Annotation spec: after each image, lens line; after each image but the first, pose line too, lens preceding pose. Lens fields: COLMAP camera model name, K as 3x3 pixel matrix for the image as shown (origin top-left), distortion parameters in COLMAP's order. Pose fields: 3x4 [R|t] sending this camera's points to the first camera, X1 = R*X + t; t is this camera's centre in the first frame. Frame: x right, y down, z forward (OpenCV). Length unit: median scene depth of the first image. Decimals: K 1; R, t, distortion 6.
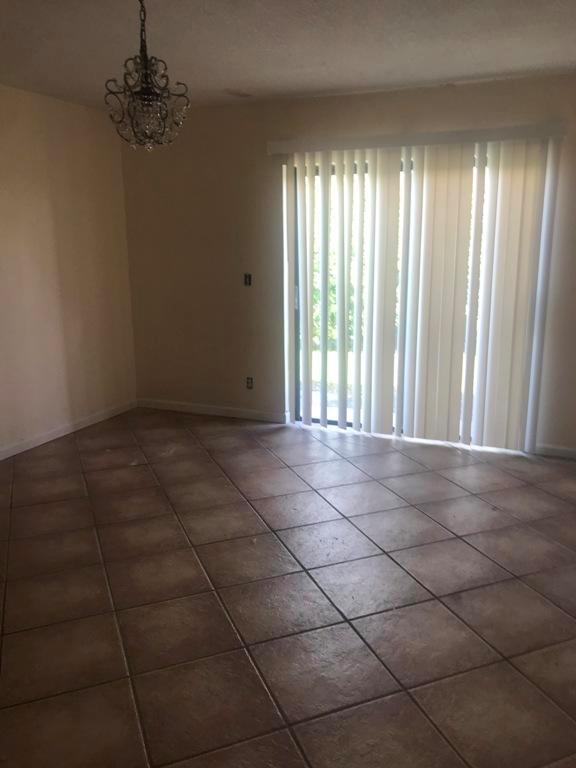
lens RADIAL K [[626.7, 0, 291.3], [0, 626.7, 383.5], [0, 0, 1]] dist [0.031269, -0.045787]
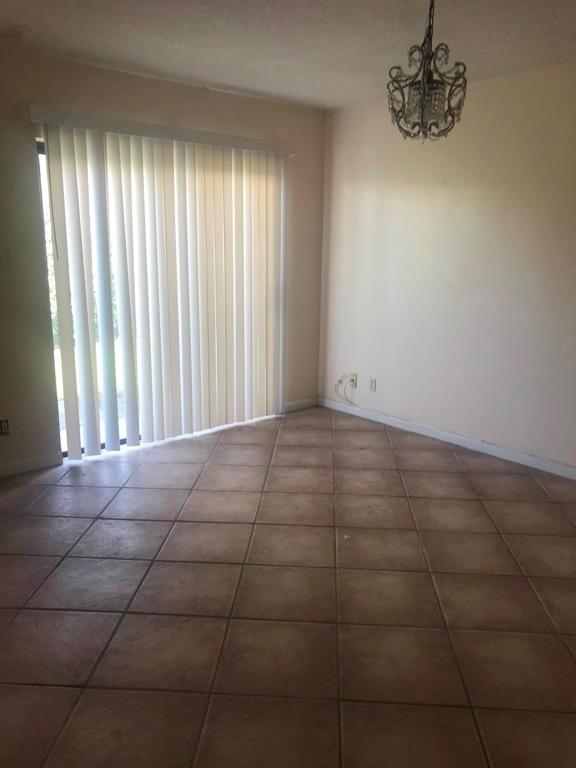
lens RADIAL K [[626.7, 0, 289.2], [0, 626.7, 383.1], [0, 0, 1]] dist [0.031269, -0.045787]
pose [[0.437598, -0.199214, 0.876825, -0.662301], [0.193847, 0.973119, 0.124348, -0.093621], [-0.878027, 0.115556, 0.464452, 0.420529]]
